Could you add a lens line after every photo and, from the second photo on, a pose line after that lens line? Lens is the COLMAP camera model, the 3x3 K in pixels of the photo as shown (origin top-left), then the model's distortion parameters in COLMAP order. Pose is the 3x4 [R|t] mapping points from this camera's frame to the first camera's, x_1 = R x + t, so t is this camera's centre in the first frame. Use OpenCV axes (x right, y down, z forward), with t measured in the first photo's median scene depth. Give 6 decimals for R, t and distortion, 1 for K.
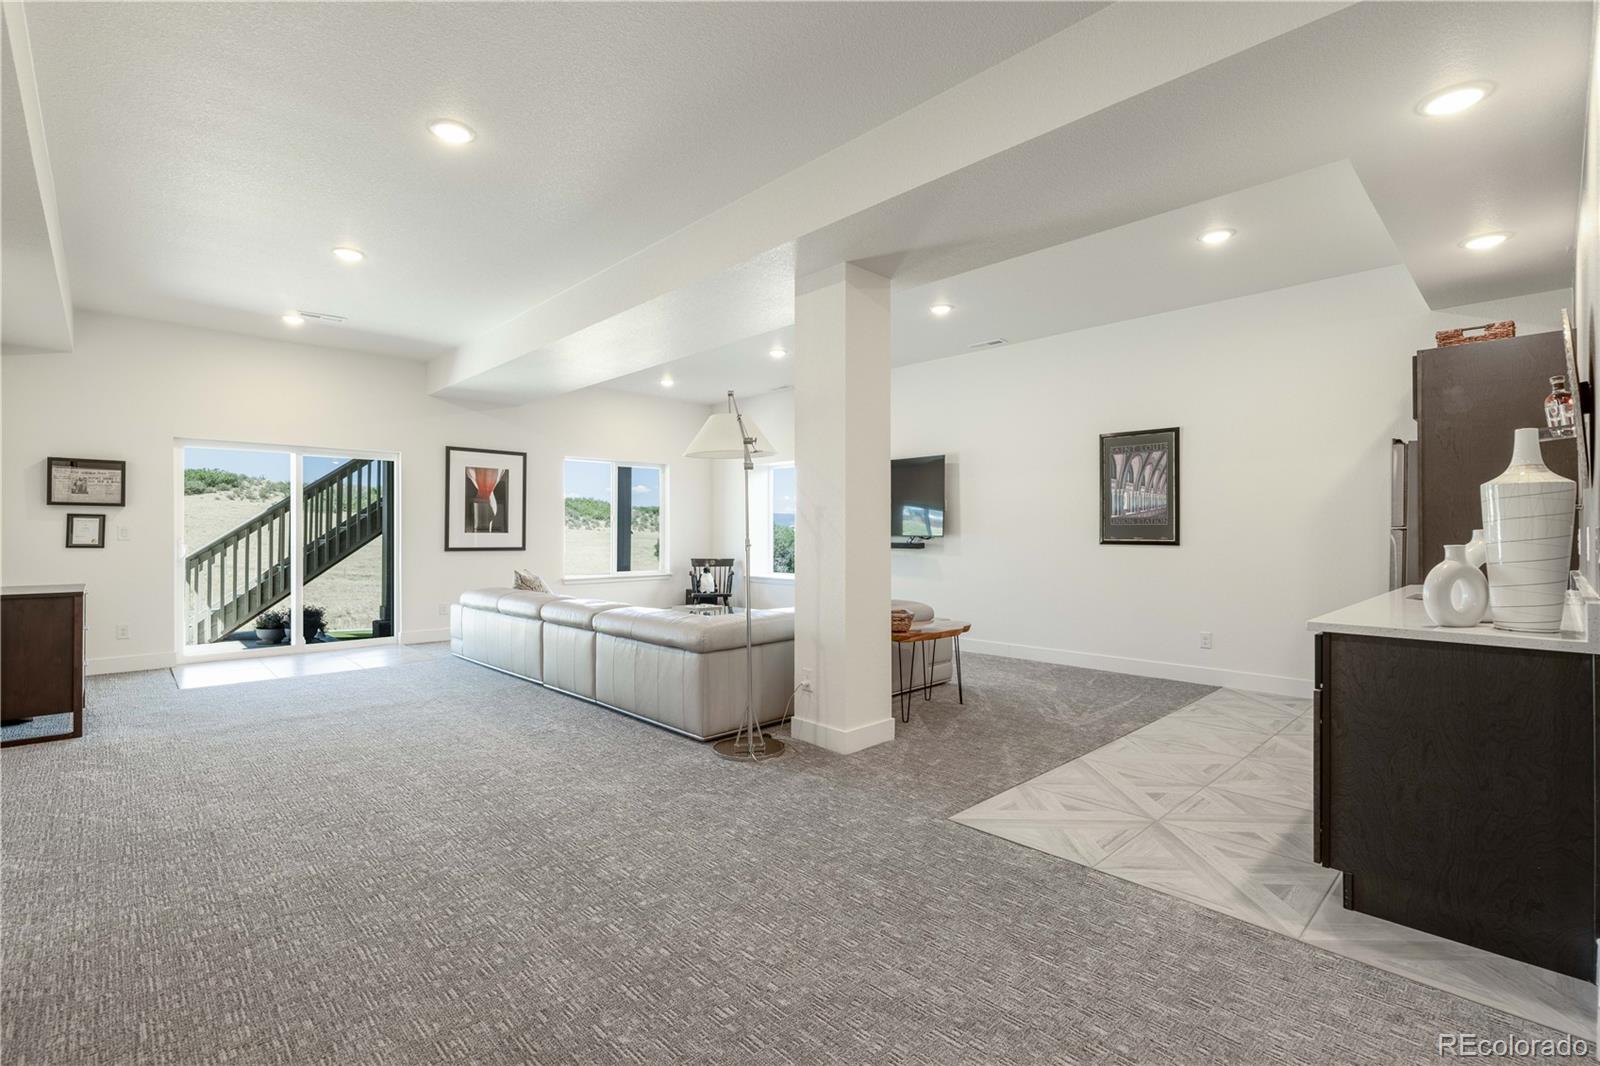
lens RADIAL K [[724.8, 0, 797.5], [0, 724.8, 531.6], [0, 0, 1]] dist [0.000305, -0.000112]
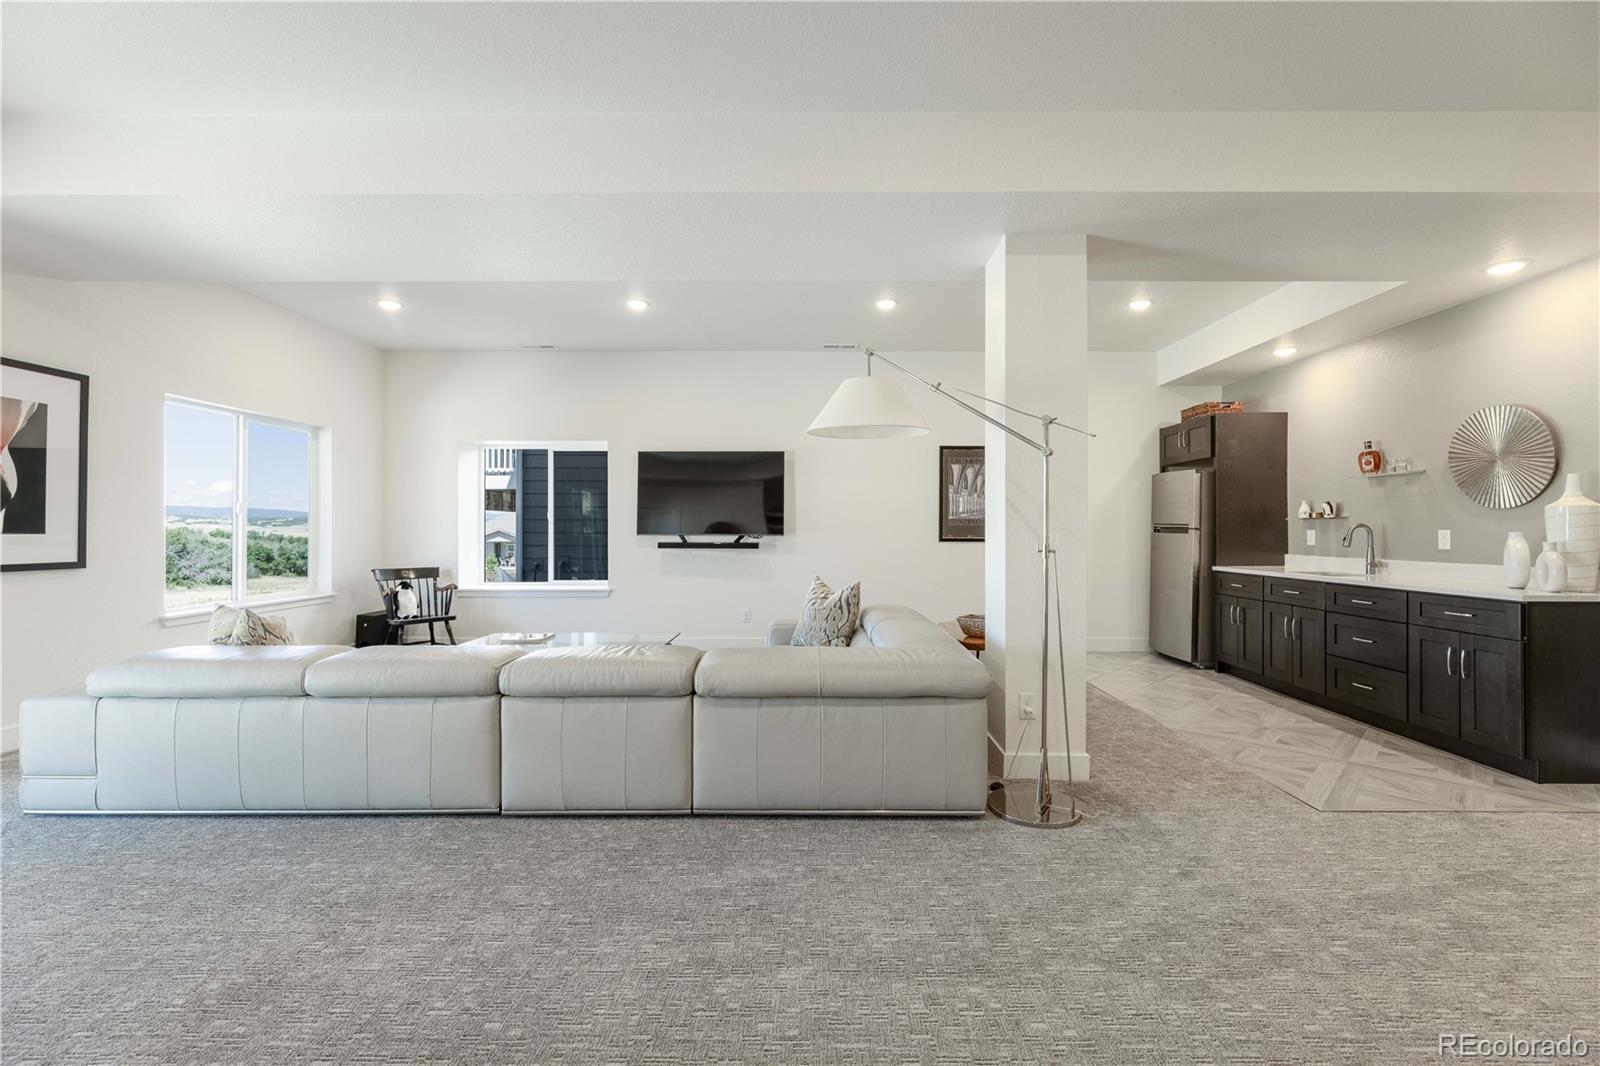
lens RADIAL K [[660.9, 0, 811.4], [0, 660.9, 524.0], [0, 0, 1]] dist [-0.001989, 0.000756]
pose [[0.694974, 0.005575, 0.719014, -0.496219], [-0.001611, 0.999980, -0.006196, -0.003710], [-0.719033, 0.003148, 0.694968, 0.437231]]
